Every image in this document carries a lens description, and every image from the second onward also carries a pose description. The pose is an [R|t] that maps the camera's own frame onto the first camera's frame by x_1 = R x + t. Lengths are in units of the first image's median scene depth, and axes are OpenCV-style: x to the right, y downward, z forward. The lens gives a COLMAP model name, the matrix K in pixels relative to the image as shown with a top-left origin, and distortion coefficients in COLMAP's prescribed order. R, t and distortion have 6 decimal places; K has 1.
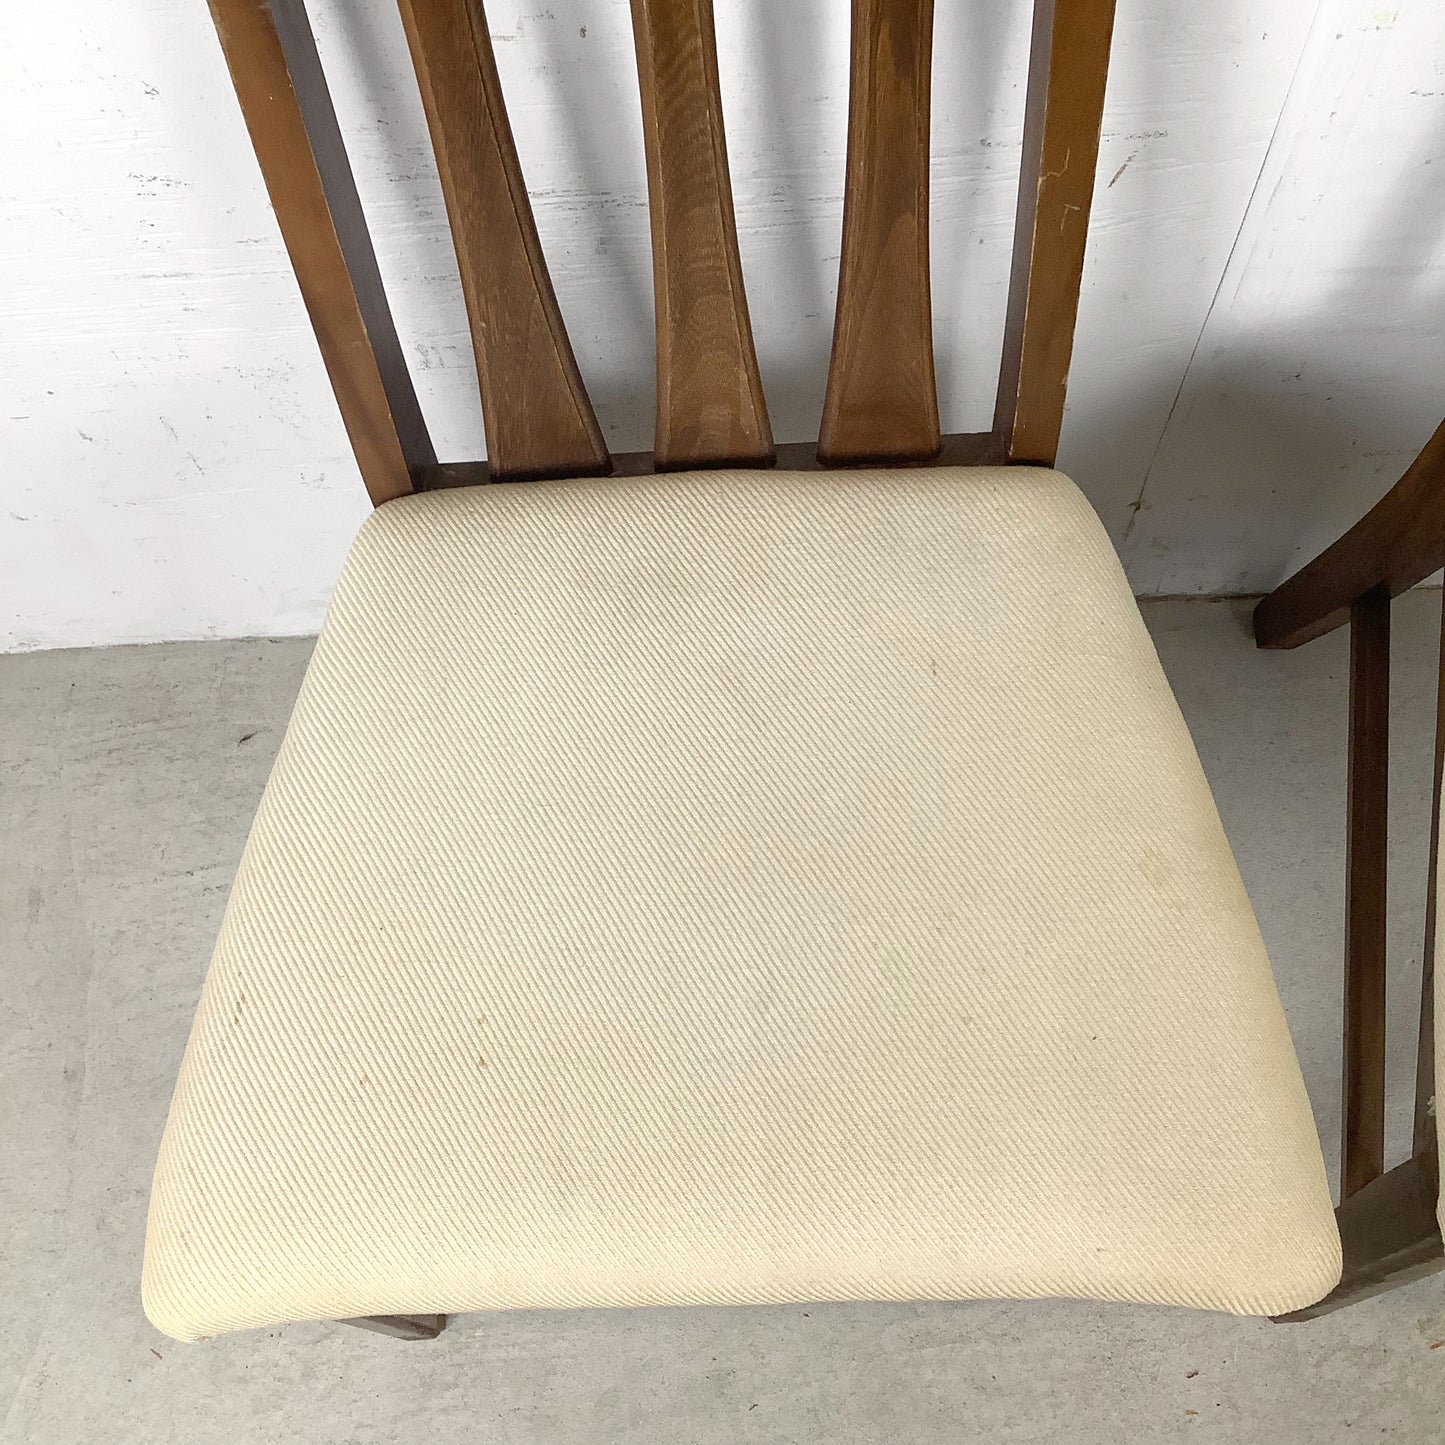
lens RADIAL K [[1722.4, 0, 715.7], [0, 1722.4, 729.6], [0, 0, 1]] dist [0.013941, 0.000000]
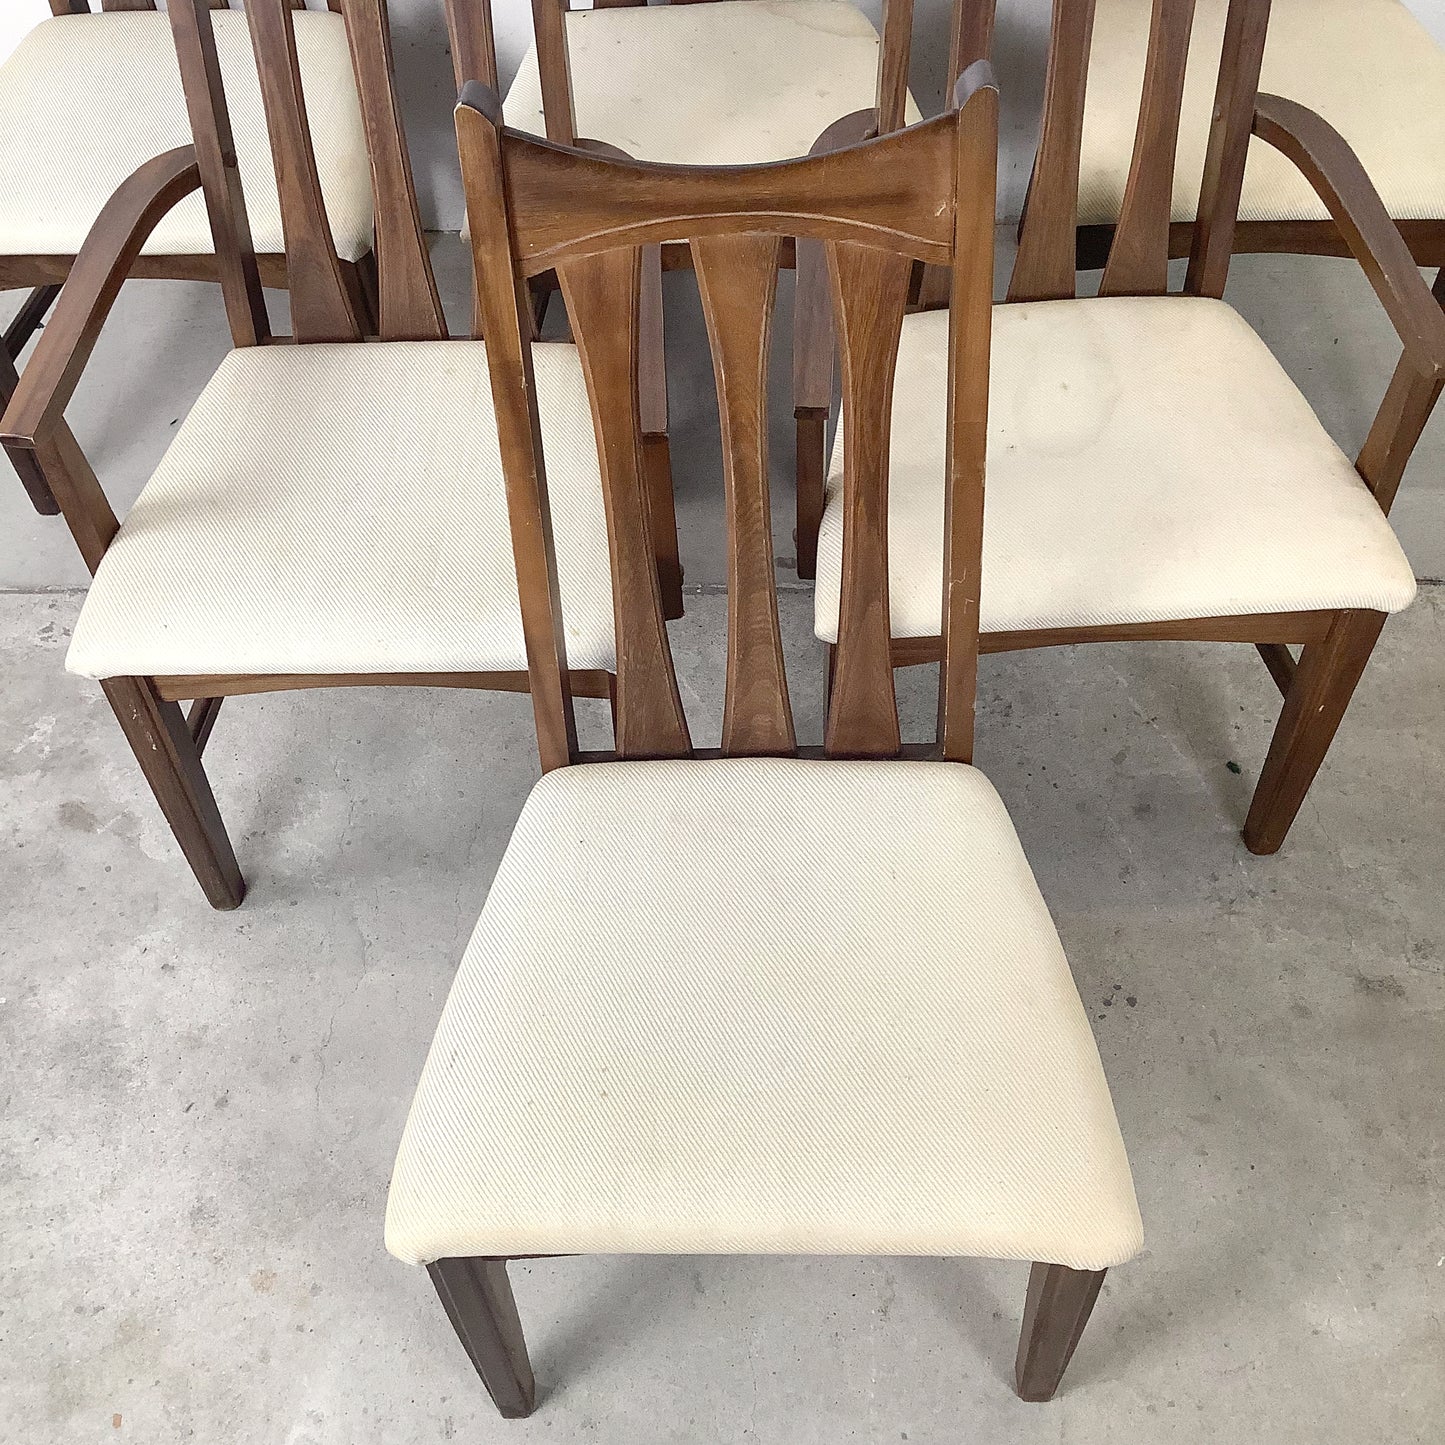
lens RADIAL K [[1722.4, 0, 722.6], [0, 1722.4, 720.5], [0, 0, 1]] dist [0.013941, 0.000000]
pose [[0.999370, 0.033263, -0.012396, -0.016674], [-0.035380, 0.961826, -0.271365, 0.268964], [0.002897, 0.271633, 0.962397, -0.585468]]
